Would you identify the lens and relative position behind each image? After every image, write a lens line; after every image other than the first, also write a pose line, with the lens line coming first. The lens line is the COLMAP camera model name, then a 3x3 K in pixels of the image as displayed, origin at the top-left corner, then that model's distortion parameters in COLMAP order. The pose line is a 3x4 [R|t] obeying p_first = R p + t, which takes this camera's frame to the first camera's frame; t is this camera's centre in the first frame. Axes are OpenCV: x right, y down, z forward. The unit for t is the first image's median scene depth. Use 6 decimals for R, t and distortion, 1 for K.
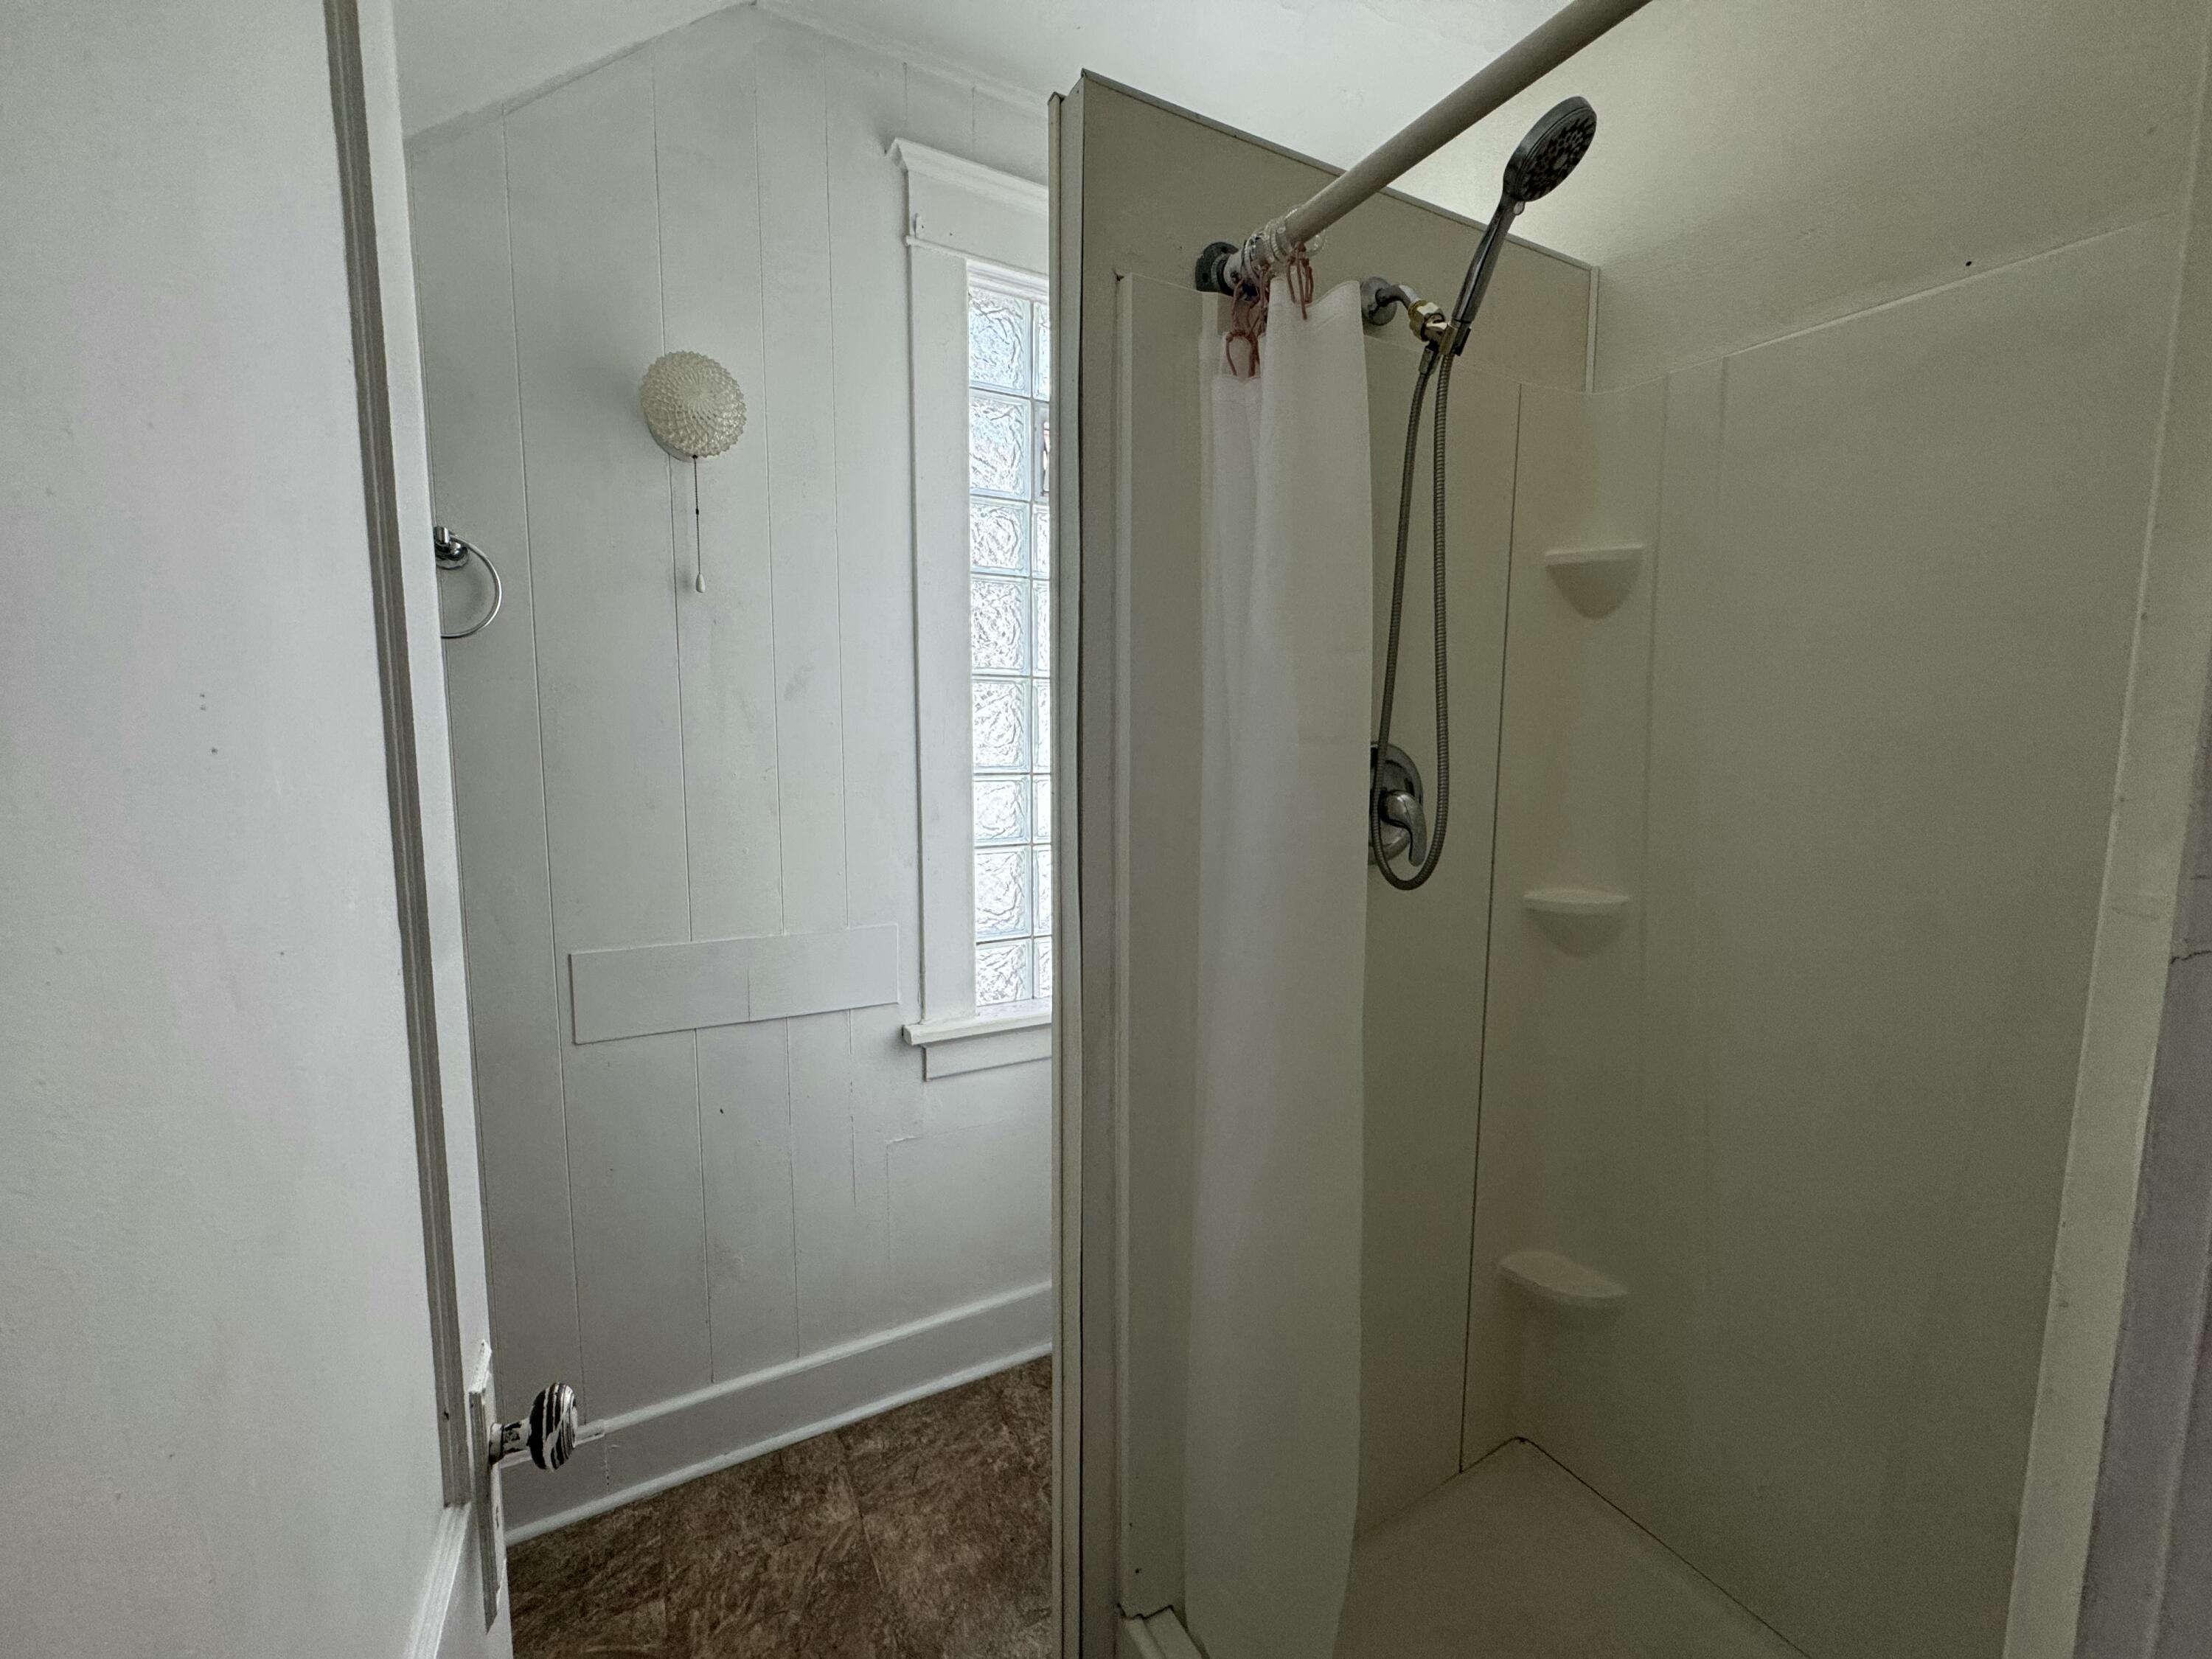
lens RADIAL K [[881.8, 0, 1109.7], [0, 881.8, 826.9], [0, 0, 1]] dist [0.002806, 0.000140]
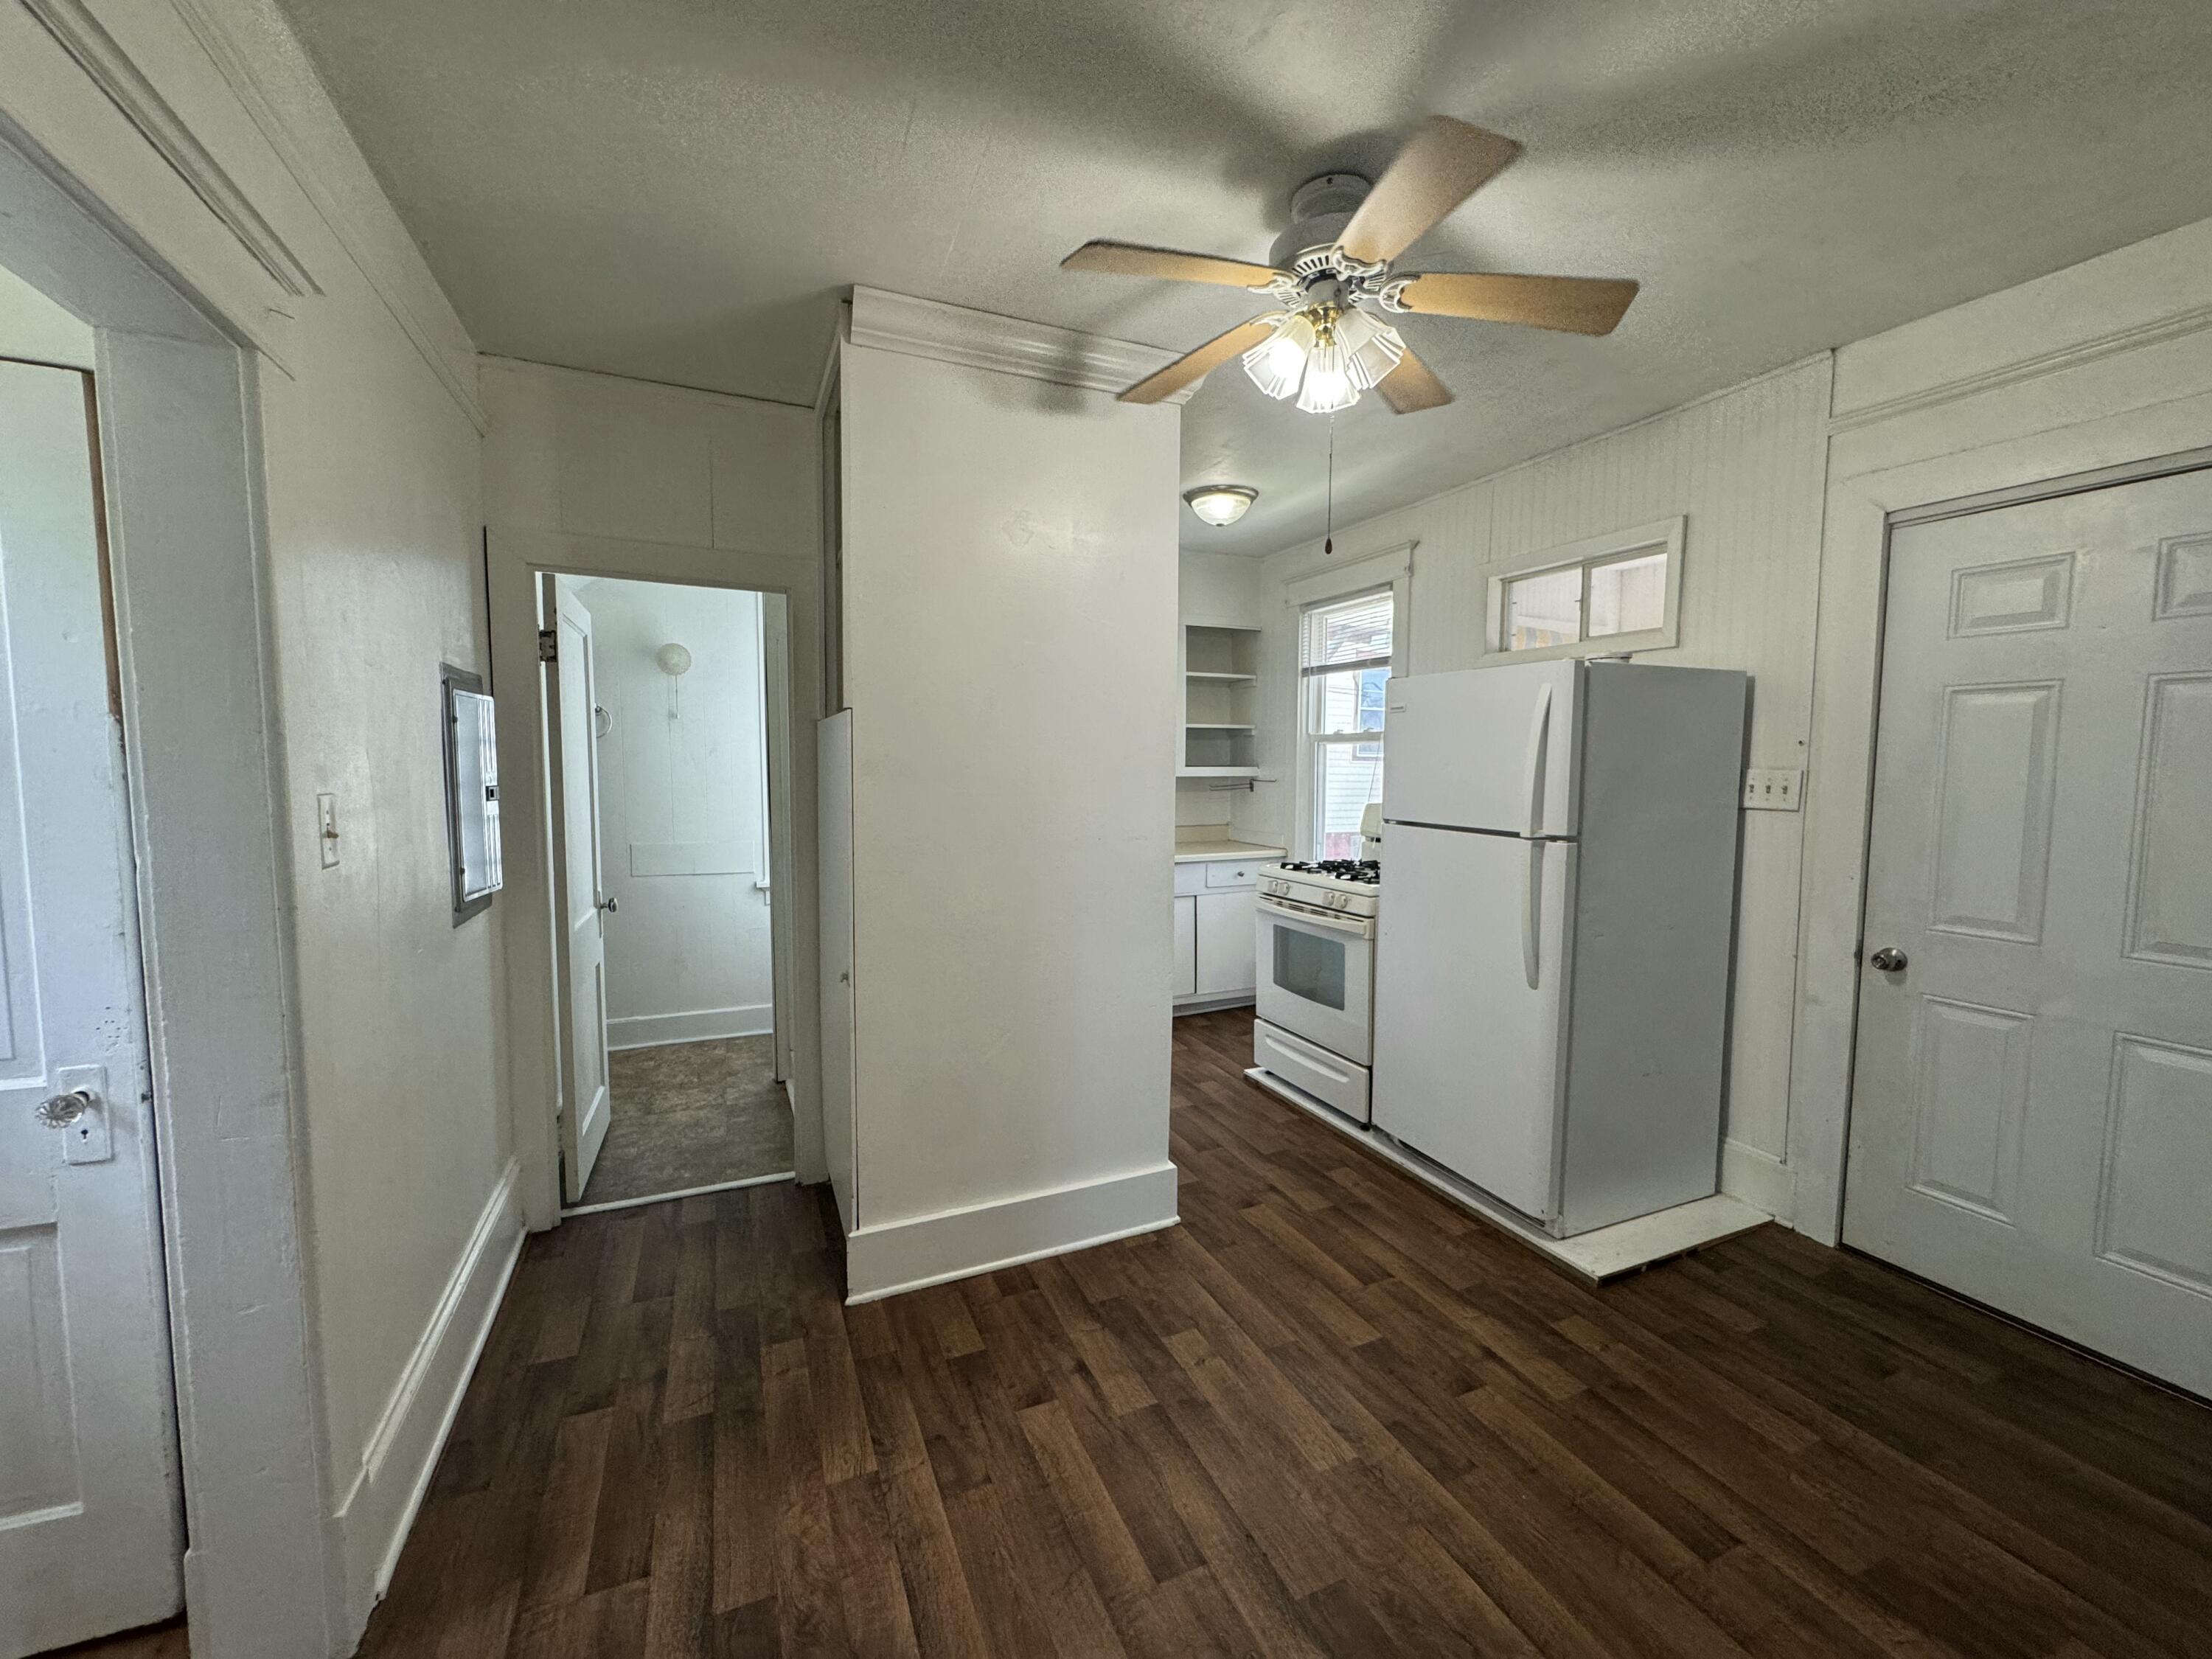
lens RADIAL K [[881.8, 0, 1102.5], [0, 881.8, 831.4], [0, 0, 1]] dist [0.002806, 0.000140]
pose [[0.996558, 0.009120, -0.082396, 1.168859], [-0.011873, 0.999385, -0.032994, 0.181326], [0.082045, 0.033858, 0.996053, -1.756362]]
